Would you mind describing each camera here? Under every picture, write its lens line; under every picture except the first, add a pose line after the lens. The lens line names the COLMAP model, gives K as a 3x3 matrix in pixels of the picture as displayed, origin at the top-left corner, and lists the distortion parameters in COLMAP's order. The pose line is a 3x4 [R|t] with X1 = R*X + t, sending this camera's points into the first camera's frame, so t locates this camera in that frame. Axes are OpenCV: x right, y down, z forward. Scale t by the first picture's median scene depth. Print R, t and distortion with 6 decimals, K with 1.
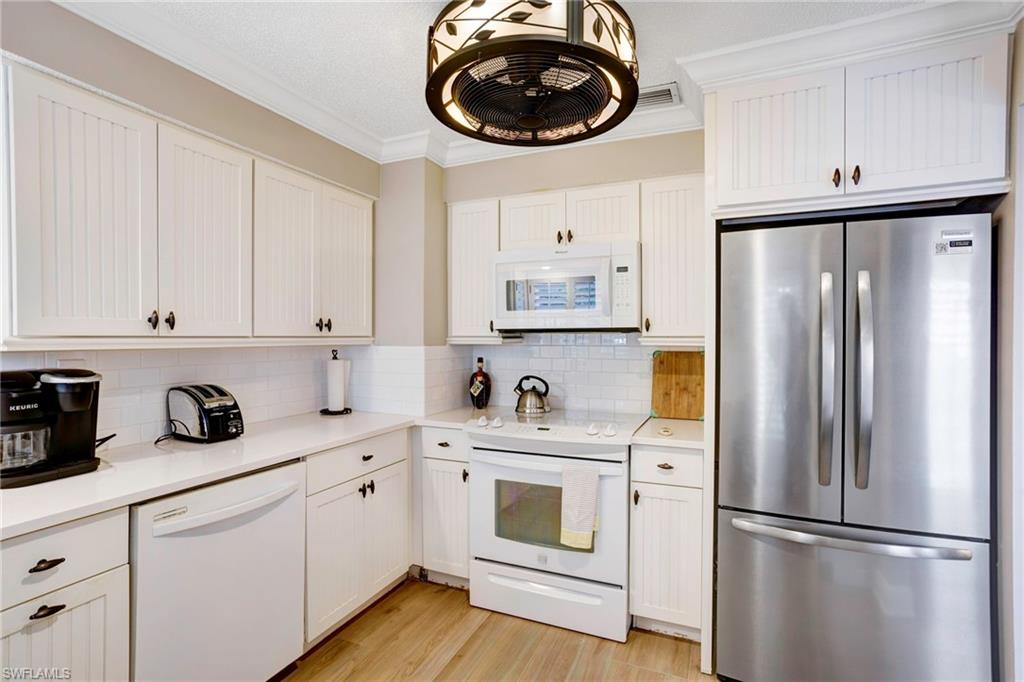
lens RADIAL K [[489.1, 0, 509.2], [0, 489.1, 343.3], [0, 0, 1]] dist [-0.017484, 0.005224]
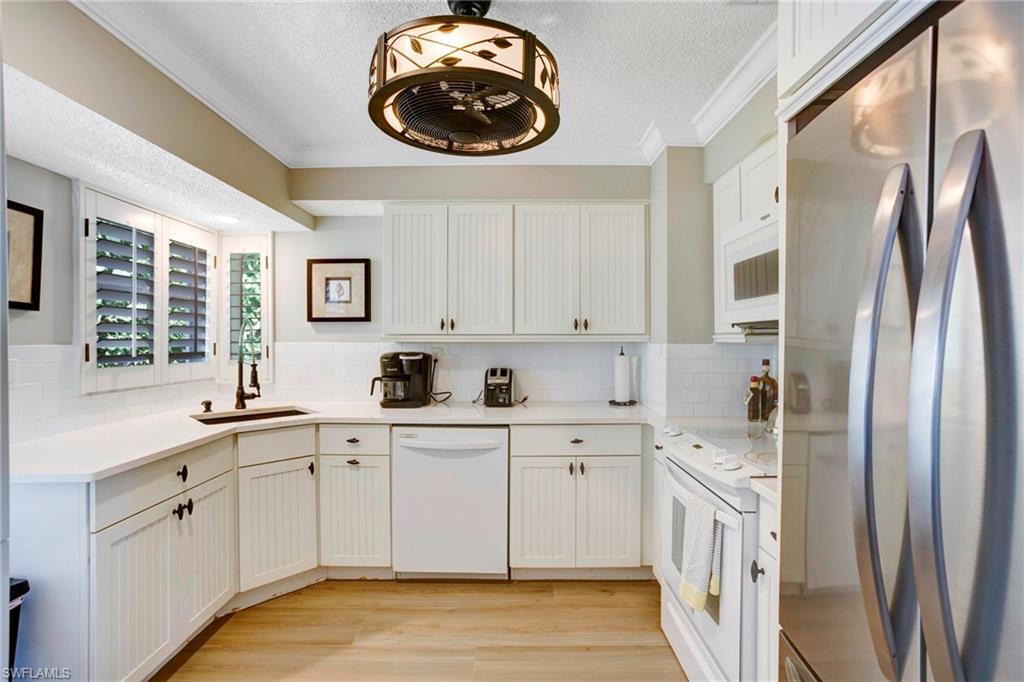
lens RADIAL K [[489.1, 0, 518.9], [0, 489.1, 344.5], [0, 0, 1]] dist [-0.017484, 0.005224]
pose [[0.421385, 0.011576, -0.906808, 0.647064], [-0.010430, 0.999914, 0.007918, 0.003198], [0.906822, 0.006121, 0.421469, 0.380607]]
